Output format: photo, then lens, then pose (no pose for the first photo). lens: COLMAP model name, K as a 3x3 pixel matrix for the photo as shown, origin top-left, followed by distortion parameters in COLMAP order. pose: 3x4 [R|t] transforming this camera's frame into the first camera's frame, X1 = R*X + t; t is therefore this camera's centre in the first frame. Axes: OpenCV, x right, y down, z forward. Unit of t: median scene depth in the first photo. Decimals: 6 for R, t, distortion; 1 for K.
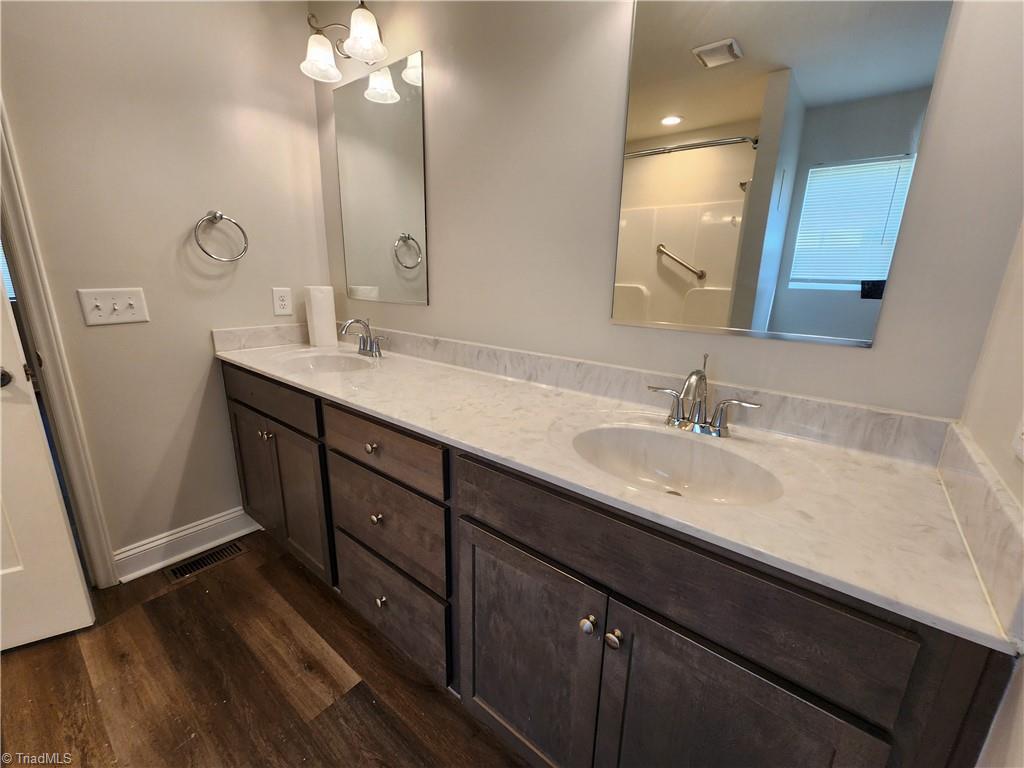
lens RADIAL K [[422.7, 0, 515.6], [0, 422.7, 383.2], [0, 0, 1]] dist [0.002611, 0.000181]
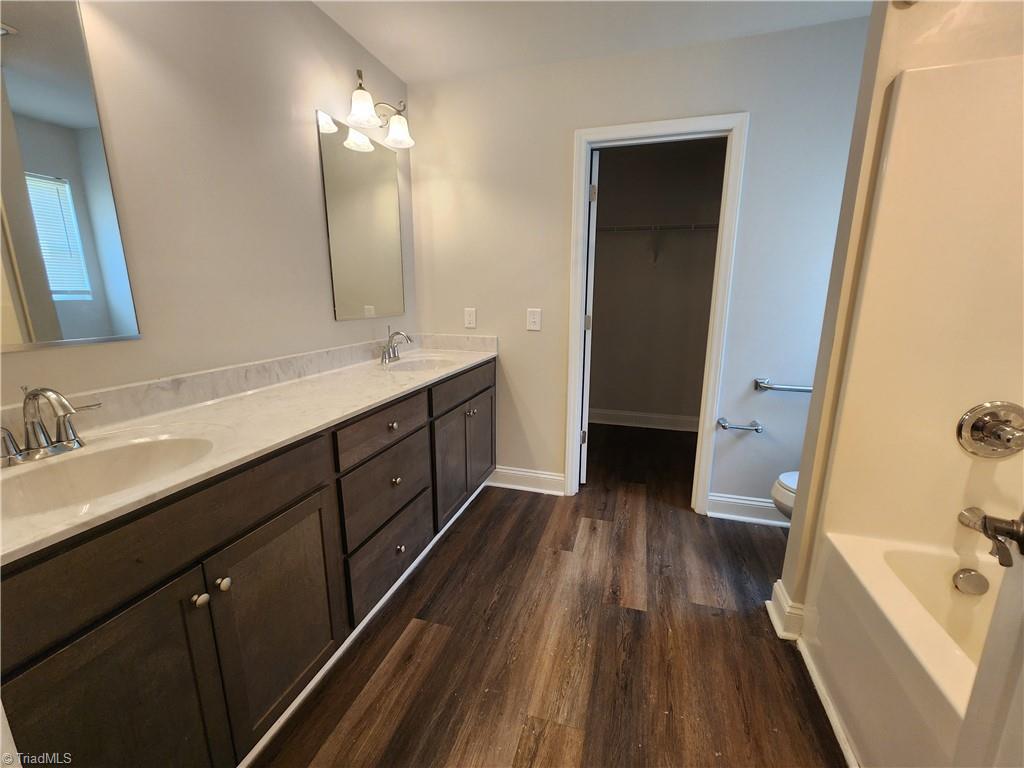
lens RADIAL K [[422.7, 0, 515.6], [0, 422.7, 383.2], [0, 0, 1]] dist [0.002611, 0.000181]
pose [[-0.366760, -0.217685, 0.904489, -1.322105], [0.224882, 0.922662, 0.313246, -0.236456], [-0.902726, 0.318290, -0.289442, 0.793795]]
